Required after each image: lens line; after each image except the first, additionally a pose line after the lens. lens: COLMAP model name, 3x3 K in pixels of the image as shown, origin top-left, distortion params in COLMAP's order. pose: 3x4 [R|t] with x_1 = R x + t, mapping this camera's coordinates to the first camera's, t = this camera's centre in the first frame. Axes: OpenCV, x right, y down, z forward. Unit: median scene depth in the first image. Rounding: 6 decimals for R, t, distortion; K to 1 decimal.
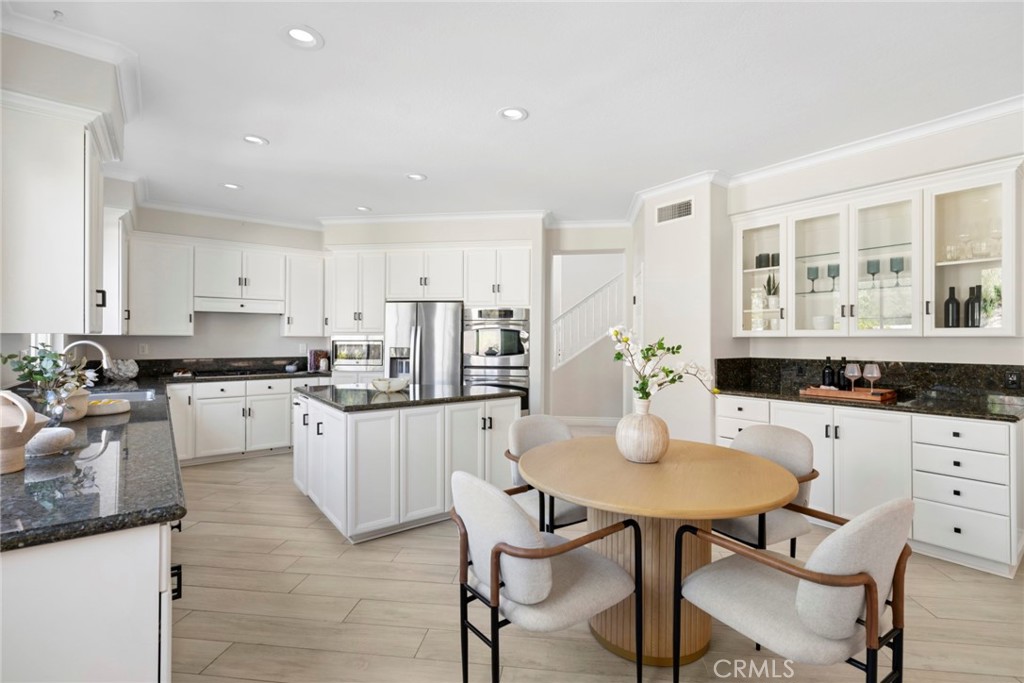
lens RADIAL K [[468.9, 0, 513.4], [0, 468.9, 337.1], [0, 0, 1]] dist [-0.004065, -0.001705]
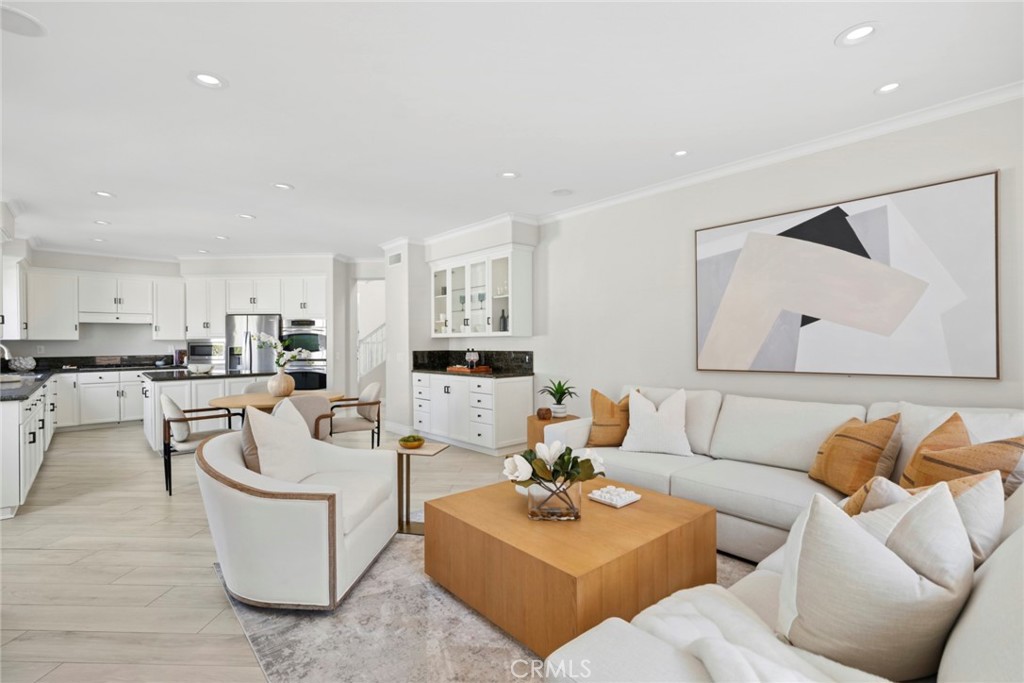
lens RADIAL K [[468.9, 0, 514.5], [0, 468.9, 346.0], [0, 0, 1]] dist [-0.004065, -0.001705]
pose [[0.995597, -0.010051, 0.093199, 0.516802], [0.008750, 0.999859, 0.014356, 0.006972], [-0.093330, -0.013478, 0.995544, -0.548579]]
